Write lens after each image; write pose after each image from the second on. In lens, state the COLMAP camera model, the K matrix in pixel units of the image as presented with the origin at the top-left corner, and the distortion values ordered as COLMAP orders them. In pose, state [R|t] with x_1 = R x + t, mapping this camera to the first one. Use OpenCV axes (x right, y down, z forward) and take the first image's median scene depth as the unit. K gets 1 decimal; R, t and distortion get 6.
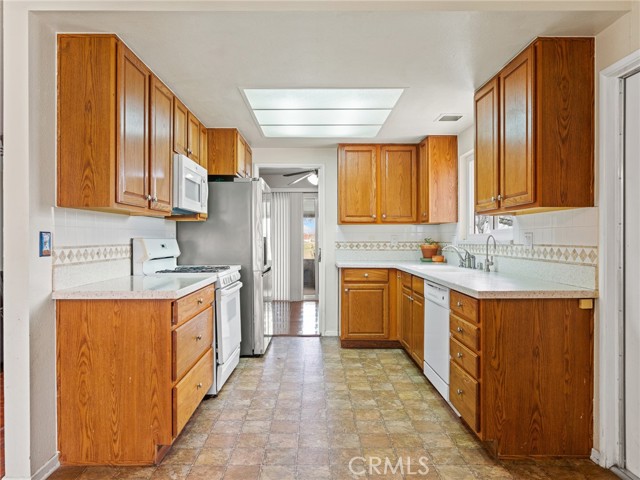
lens RADIAL K [[425.3, 0, 316.8], [0, 425.3, 240.7], [0, 0, 1]] dist [0.006712, 0.000359]
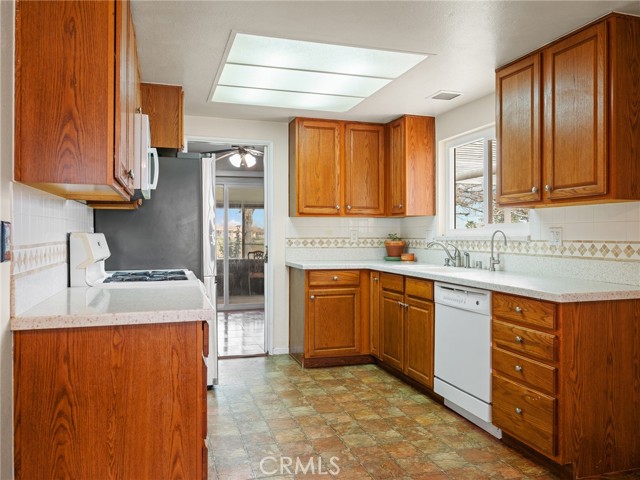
lens RADIAL K [[496.1, 0, 322.9], [0, 496.1, 235.7], [0, 0, 1]] dist [0.003723, 0.003667]
pose [[0.955994, 0.000507, 0.293385, -0.290263], [0.000092, 0.999998, -0.002026, 0.000690], [-0.293385, 0.001964, 0.955992, 0.128600]]
